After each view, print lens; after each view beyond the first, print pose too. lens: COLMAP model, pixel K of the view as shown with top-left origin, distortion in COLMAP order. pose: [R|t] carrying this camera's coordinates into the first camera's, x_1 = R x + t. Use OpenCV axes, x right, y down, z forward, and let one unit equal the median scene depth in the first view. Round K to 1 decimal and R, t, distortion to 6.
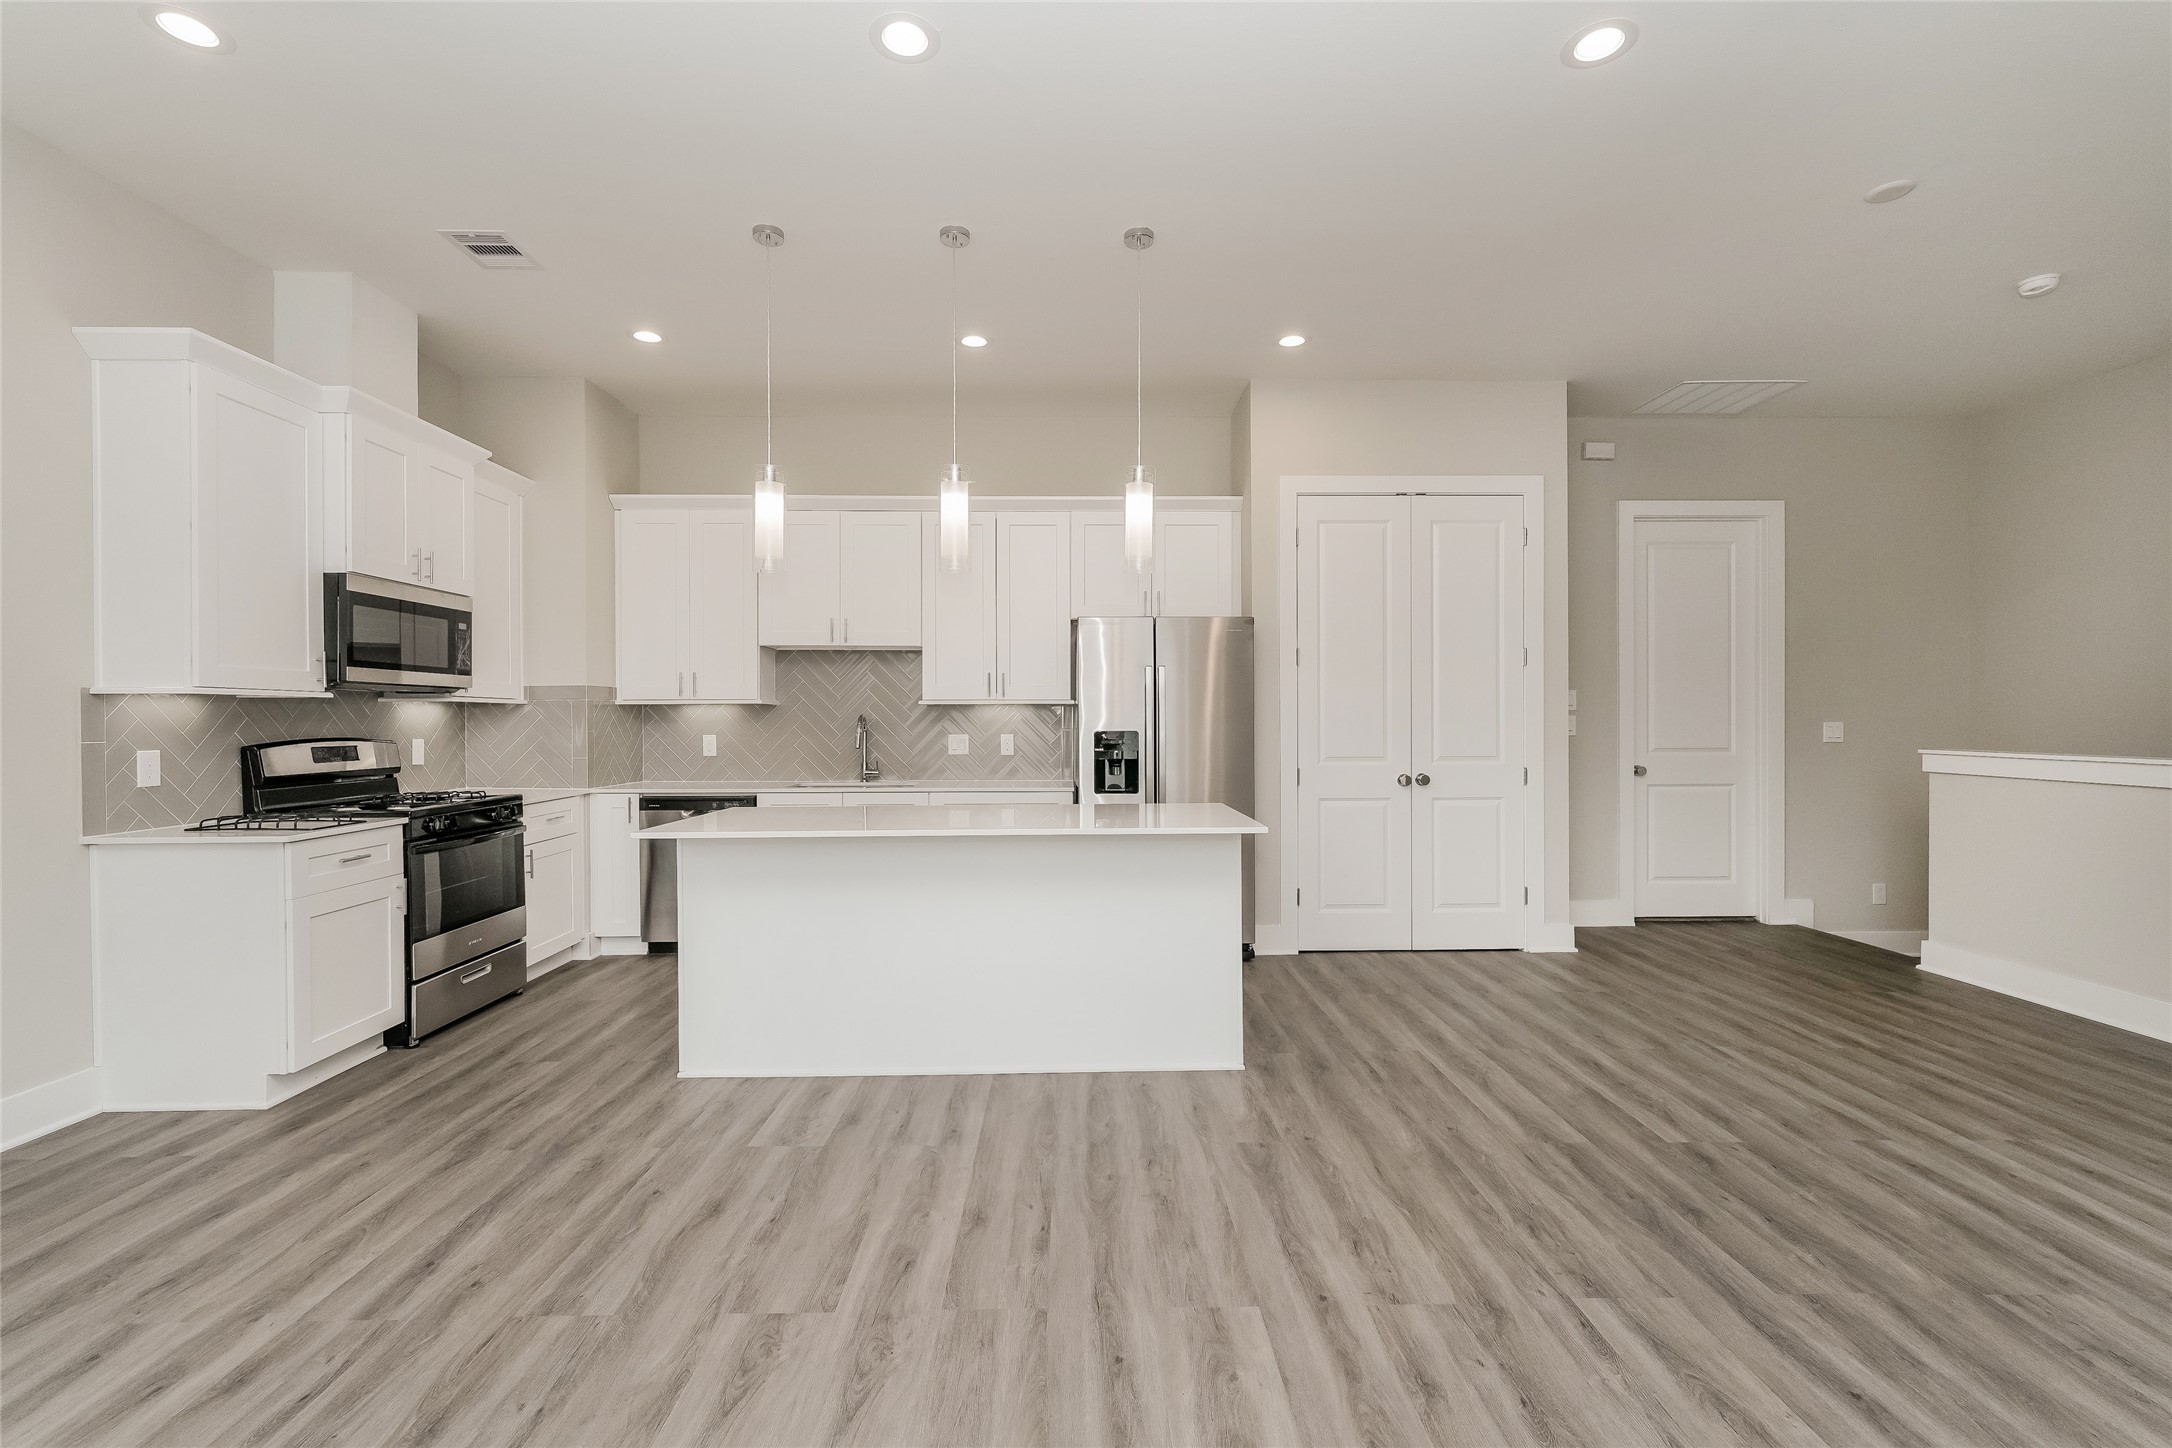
lens RADIAL K [[967.7, 0, 1085.6], [0, 967.7, 712.7], [0, 0, 1]] dist [0.001721, -0.000750]
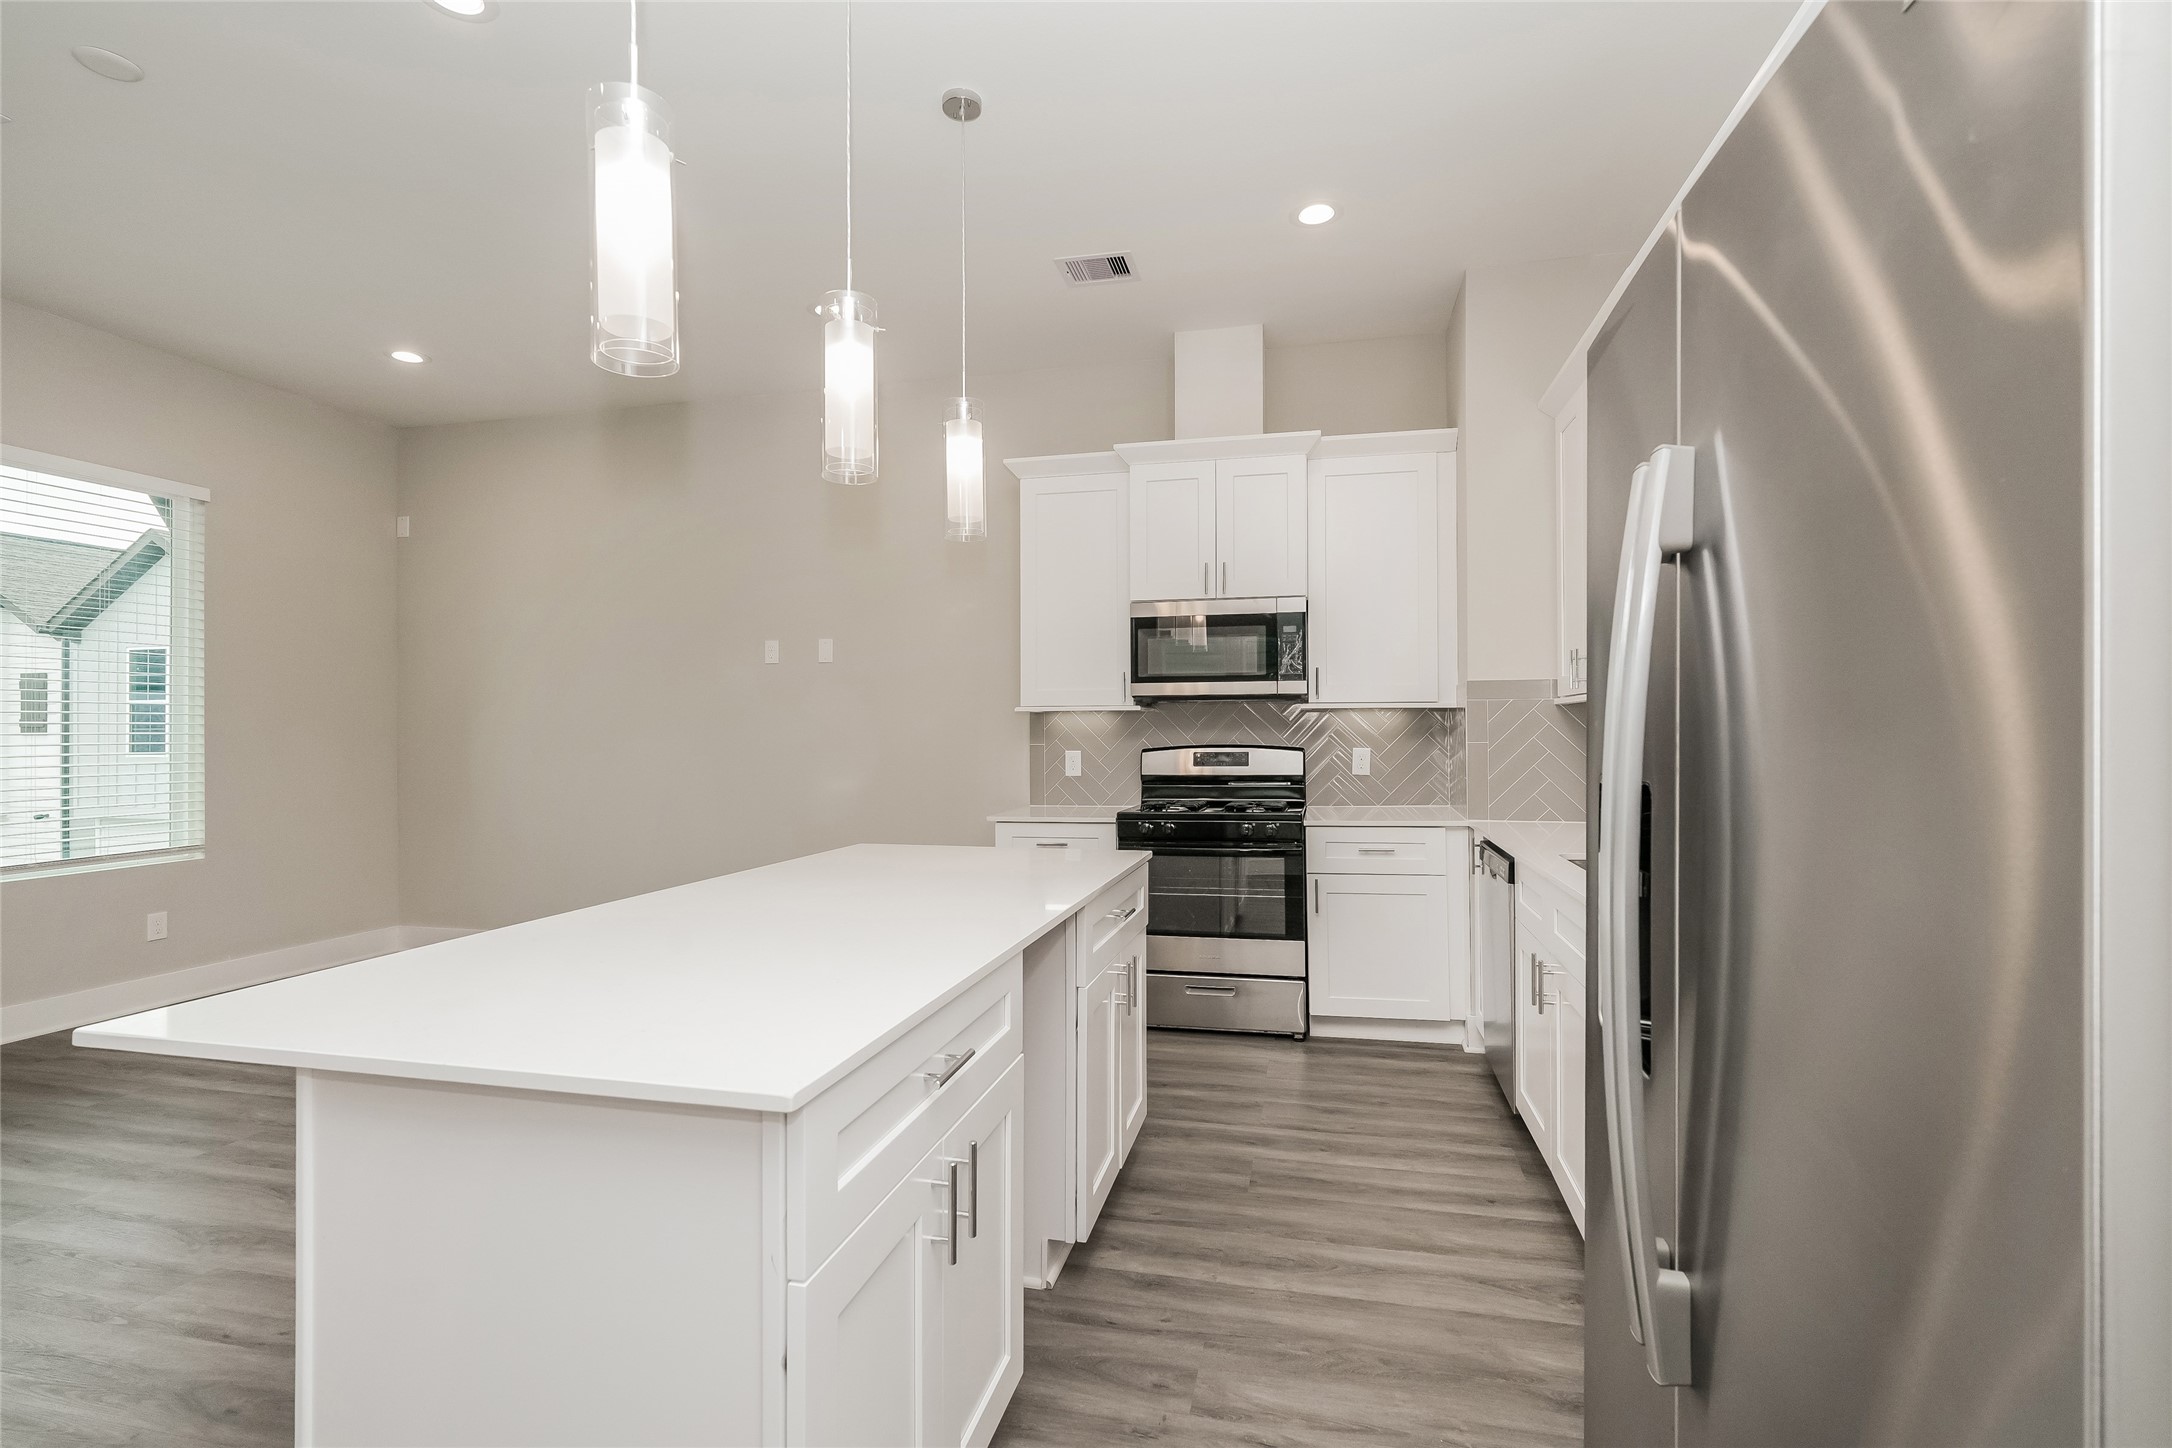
lens RADIAL K [[967.7, 0, 1077.9], [0, 967.7, 702.1], [0, 0, 1]] dist [0.001721, -0.000750]
pose [[-0.247773, -0.023458, -0.968534, 0.439954], [0.015344, 0.999486, -0.028133, 0.007616], [0.968697, -0.021832, -0.247286, 1.428413]]
